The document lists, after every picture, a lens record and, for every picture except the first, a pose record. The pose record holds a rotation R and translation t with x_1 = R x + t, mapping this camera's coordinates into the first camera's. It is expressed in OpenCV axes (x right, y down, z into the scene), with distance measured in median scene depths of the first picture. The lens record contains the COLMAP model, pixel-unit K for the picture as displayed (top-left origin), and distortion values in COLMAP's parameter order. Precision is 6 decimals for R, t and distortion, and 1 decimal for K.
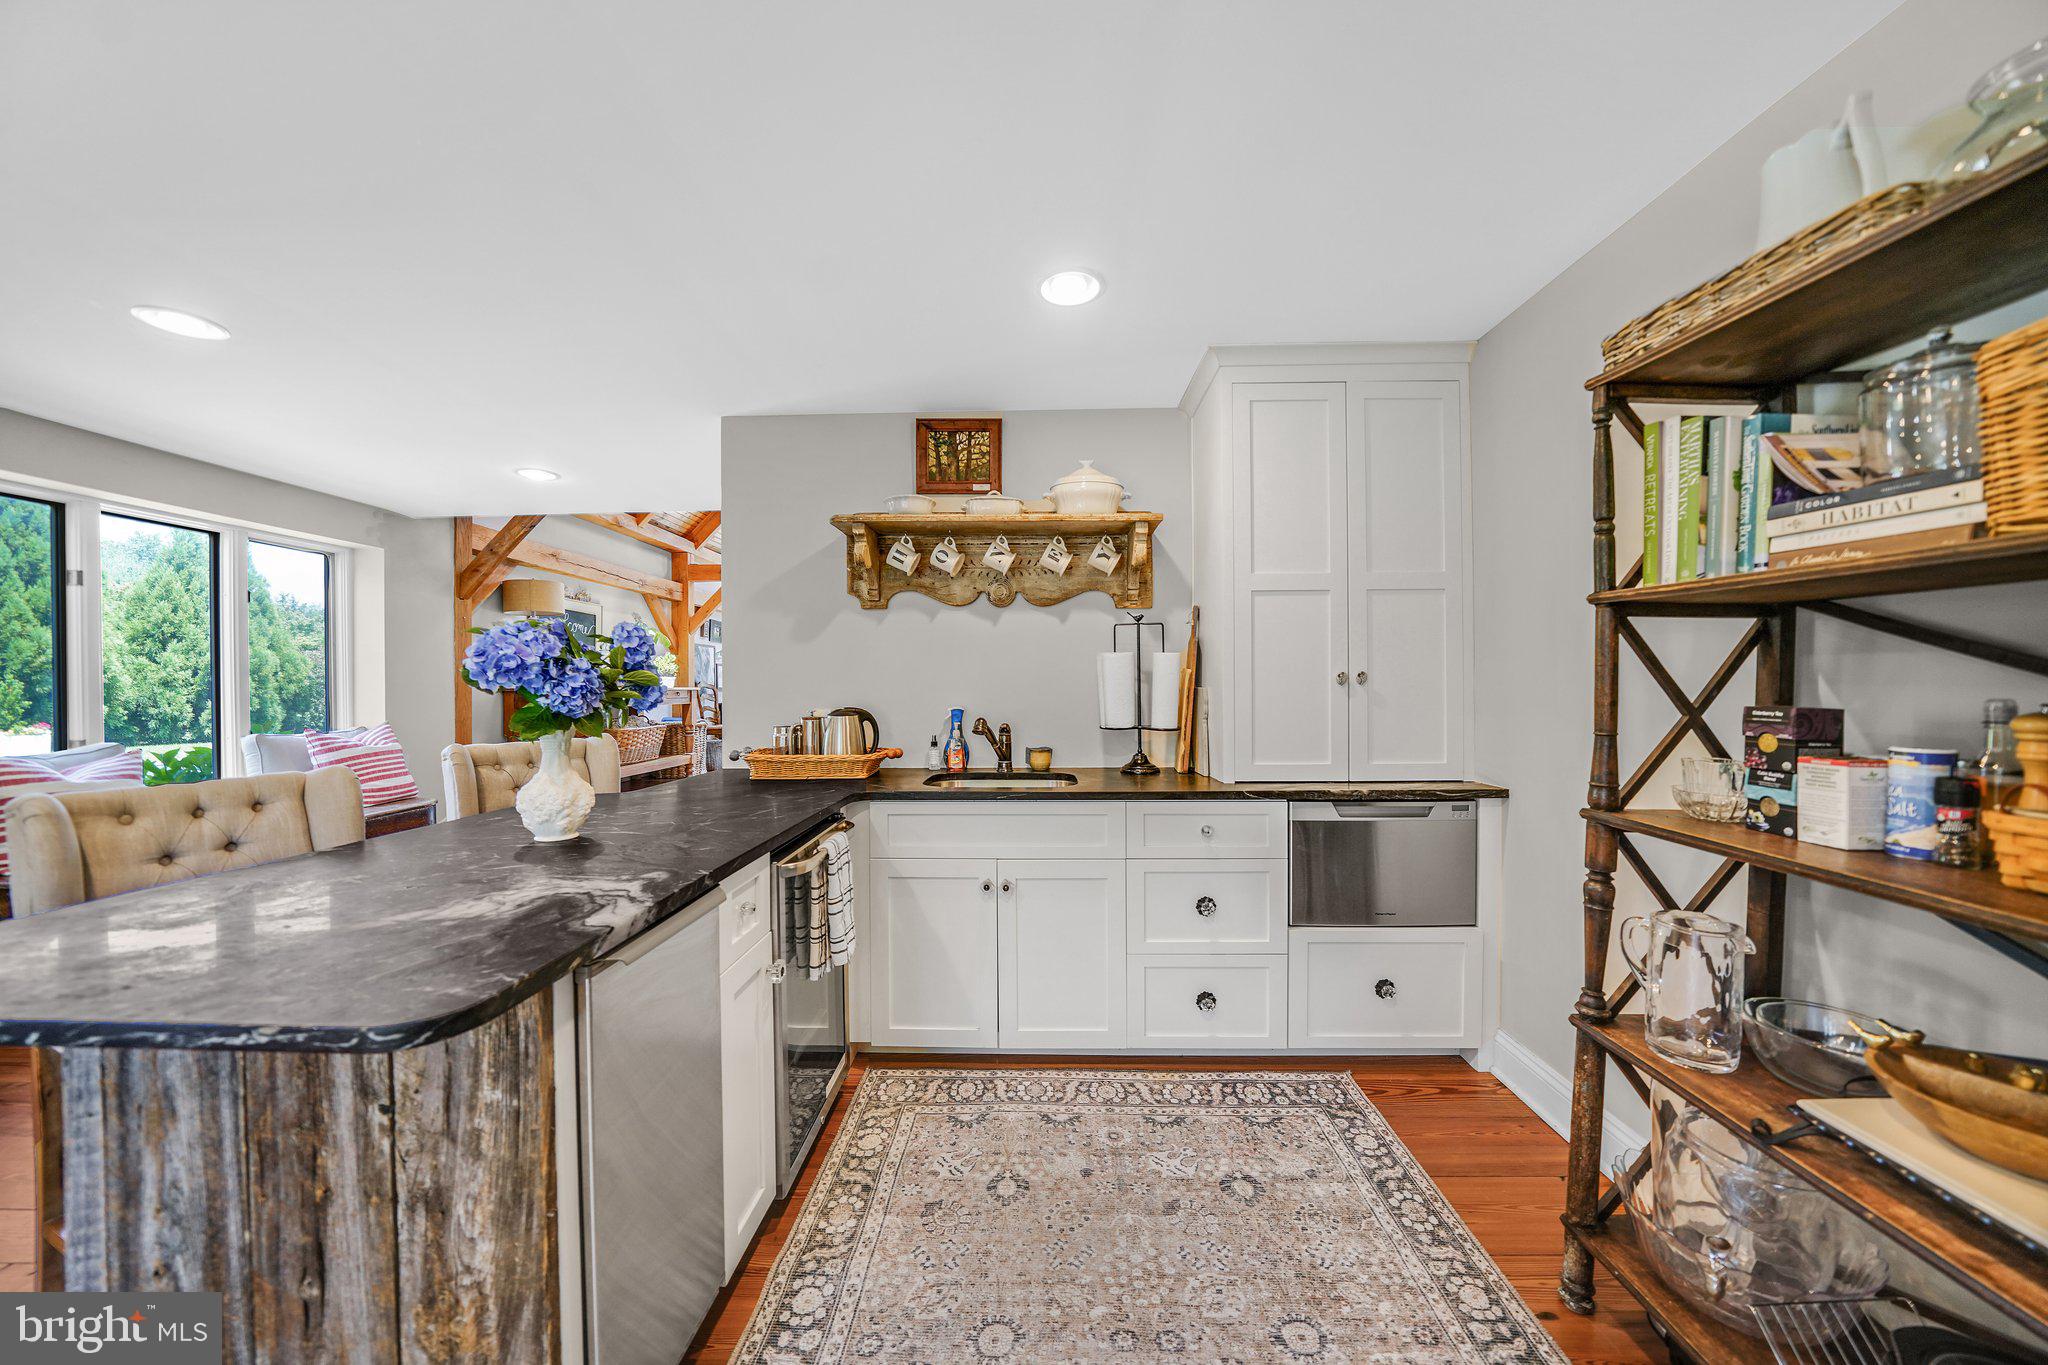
lens RADIAL K [[707.4, 0, 1017.3], [0, 707.4, 685.2], [0, 0, 1]] dist [-0.020304, 0.000677]
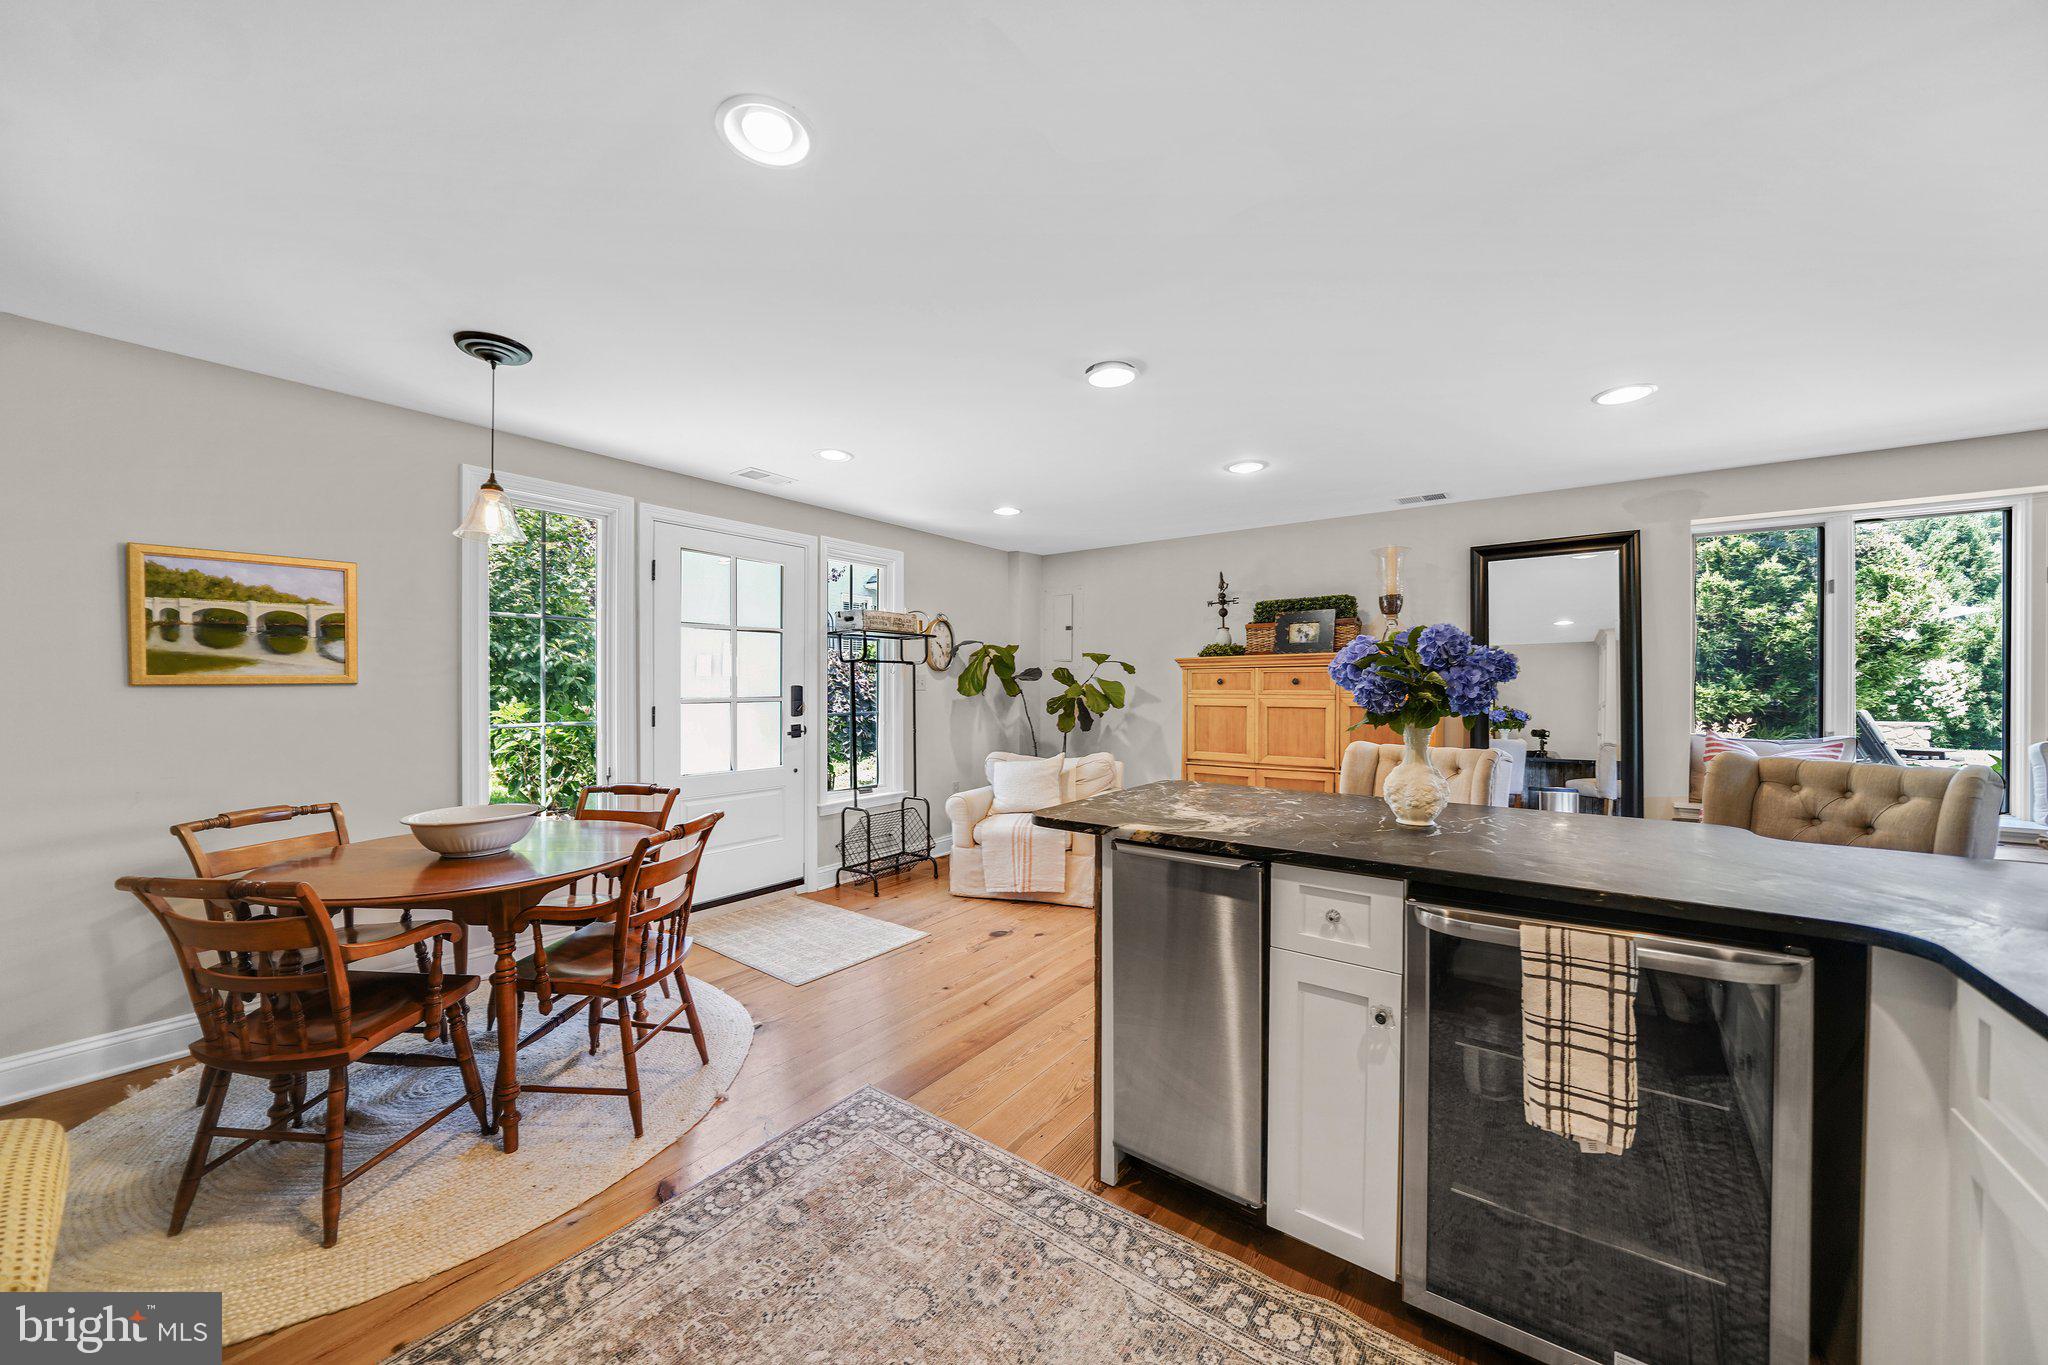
lens RADIAL K [[707.4, 0, 1013.2], [0, 707.4, 688.2], [0, 0, 1]] dist [-0.020304, 0.000677]
pose [[-0.577506, 0.007009, -0.816356, 0.441501], [0.003688, 0.999975, 0.005976, -0.004708], [0.816378, 0.000441, -0.577518, 0.792411]]
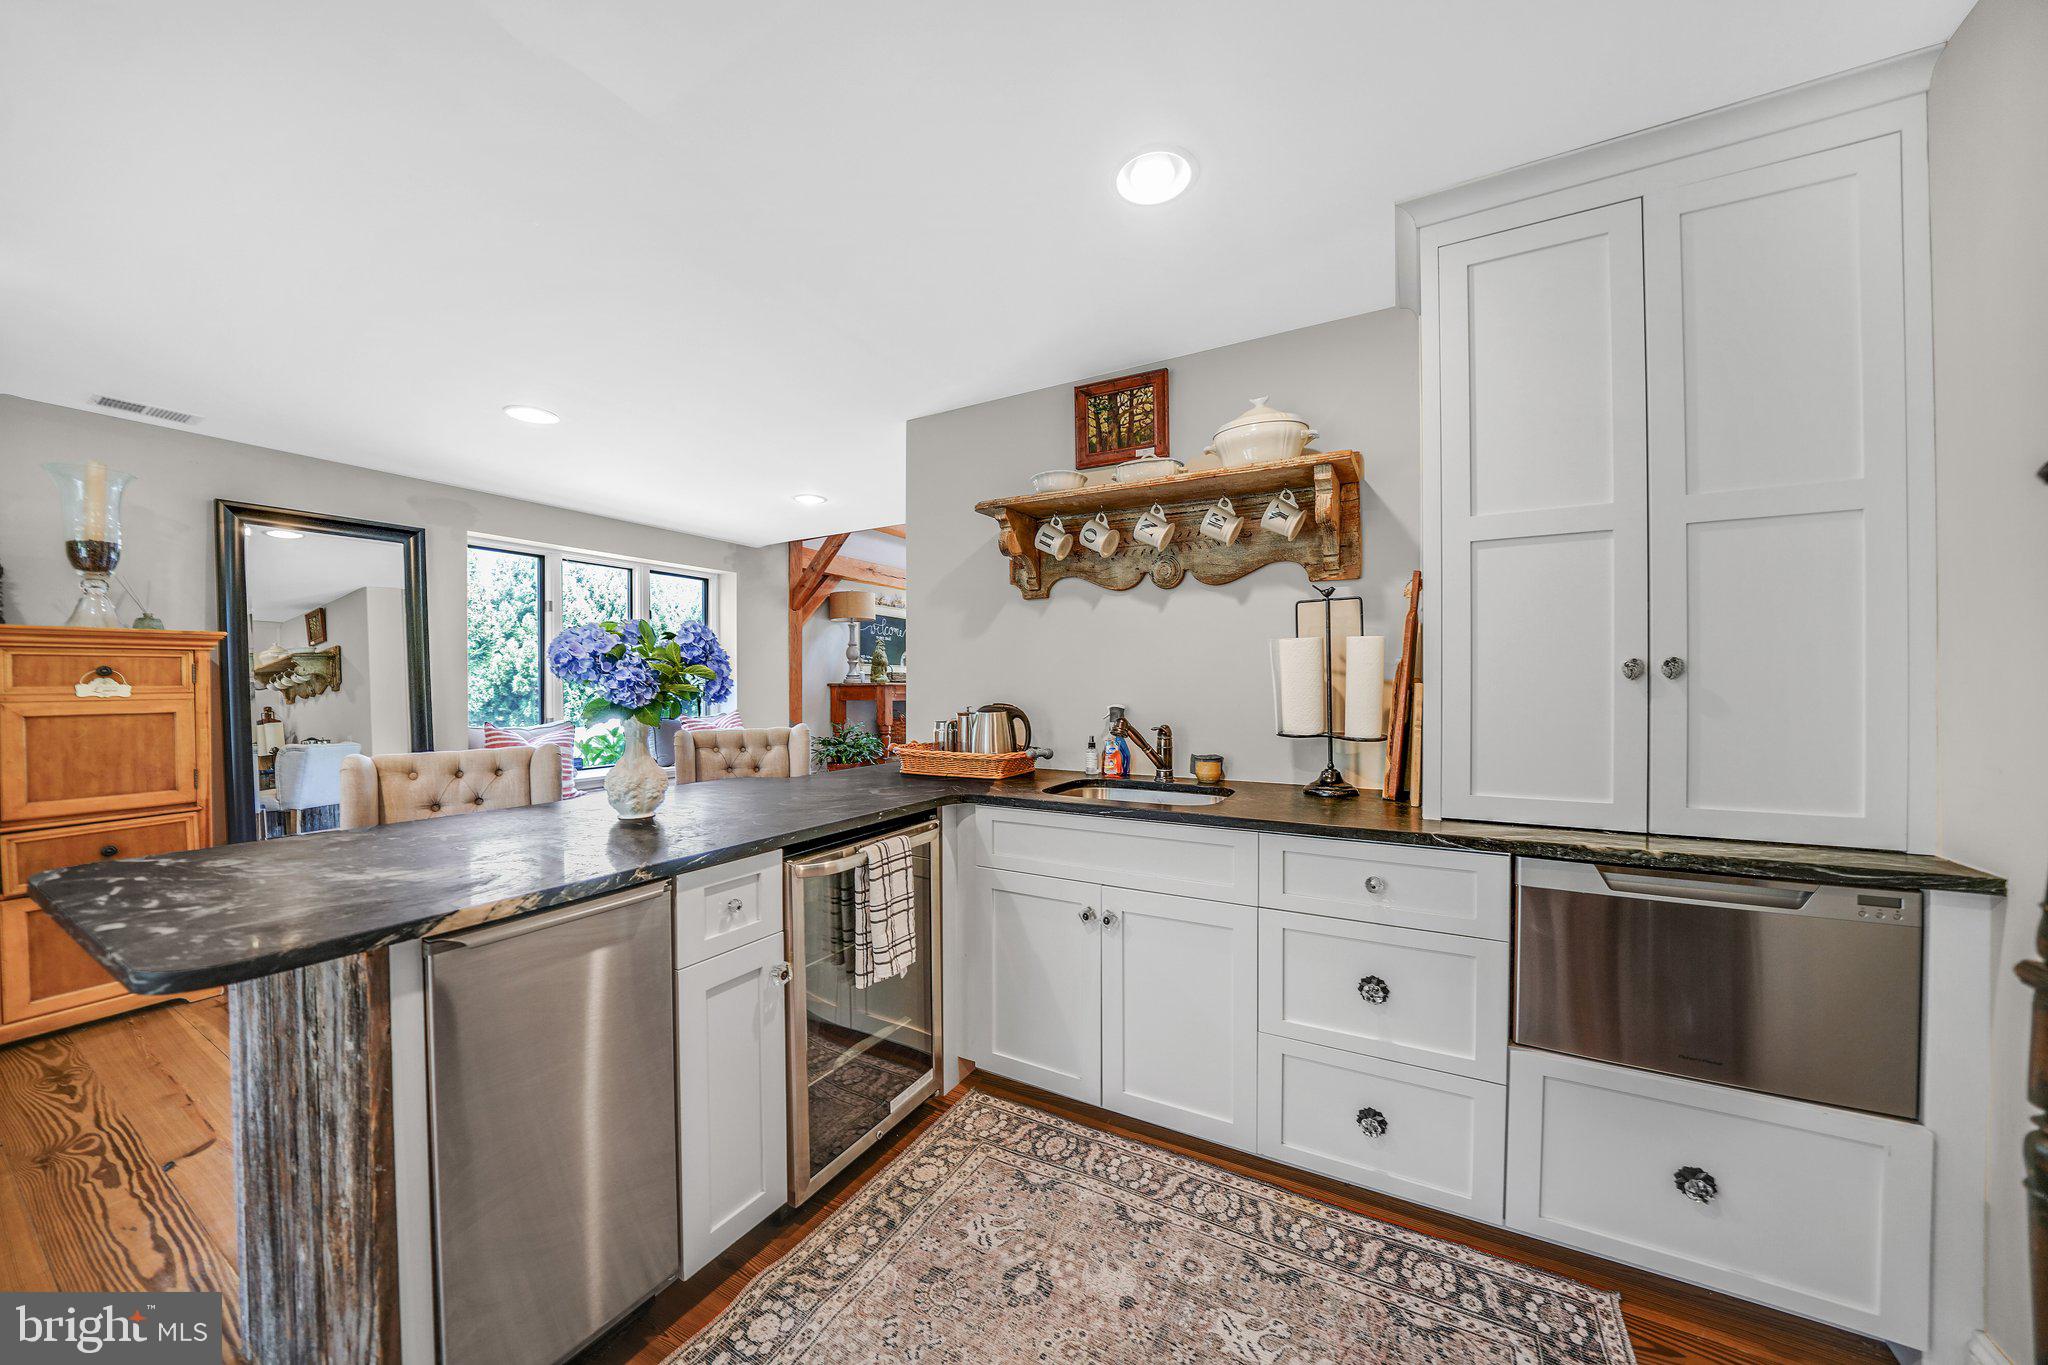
lens RADIAL K [[707.4, 0, 1023.4], [0, 707.4, 686.2], [0, 0, 1]] dist [-0.020304, 0.000677]
pose [[0.886432, 0.003866, -0.462842, 0.283047], [-0.001246, 0.999981, 0.005966, 0.003063], [0.462856, -0.004712, 0.886421, 0.209289]]
